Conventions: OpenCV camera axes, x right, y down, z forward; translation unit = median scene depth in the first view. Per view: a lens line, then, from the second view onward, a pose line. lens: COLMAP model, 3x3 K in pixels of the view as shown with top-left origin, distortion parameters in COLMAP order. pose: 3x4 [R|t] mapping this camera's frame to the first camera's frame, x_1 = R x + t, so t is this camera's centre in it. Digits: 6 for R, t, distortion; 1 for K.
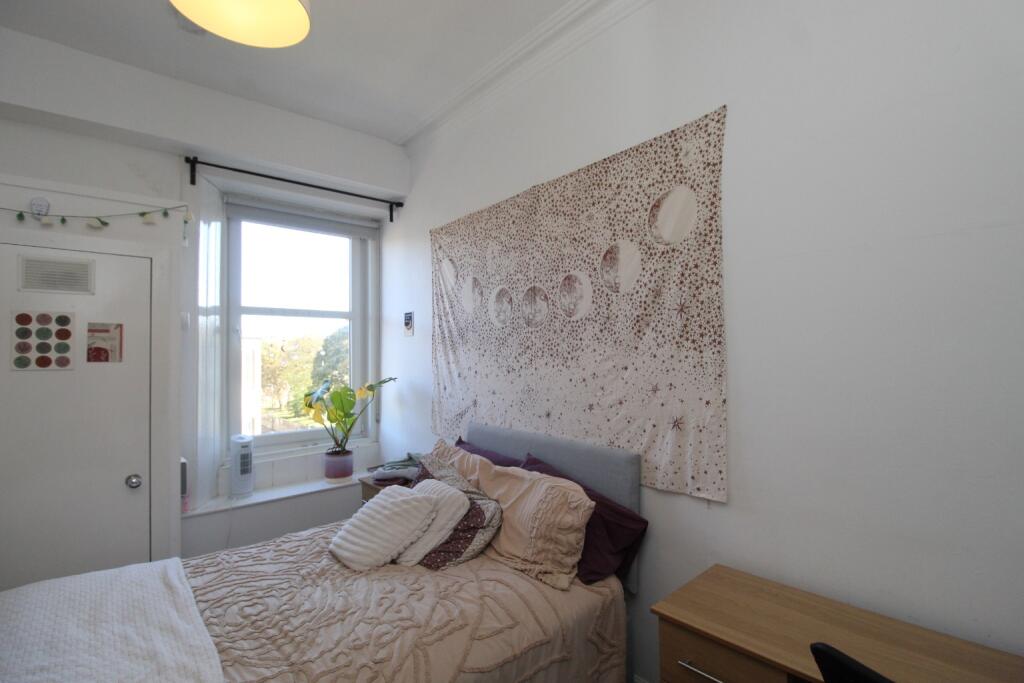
lens RADIAL K [[475.4, 0, 517.6], [0, 475.4, 346.7], [0, 0, 1]] dist [-0.004368, -0.001708]
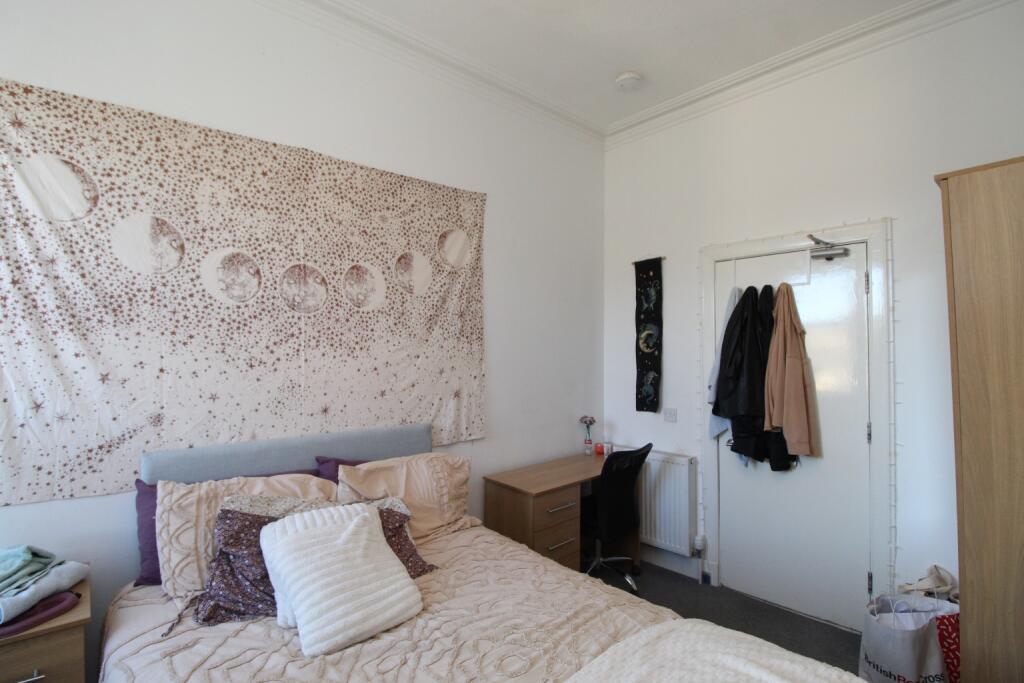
lens RADIAL K [[475.4, 0, 515.1], [0, 475.4, 346.9], [0, 0, 1]] dist [-0.004368, -0.001708]
pose [[0.004592, 0.019987, 0.999790, -0.945262], [-0.012440, 0.999724, -0.019929, 0.039368], [-0.999912, -0.012345, 0.004839, 0.705275]]
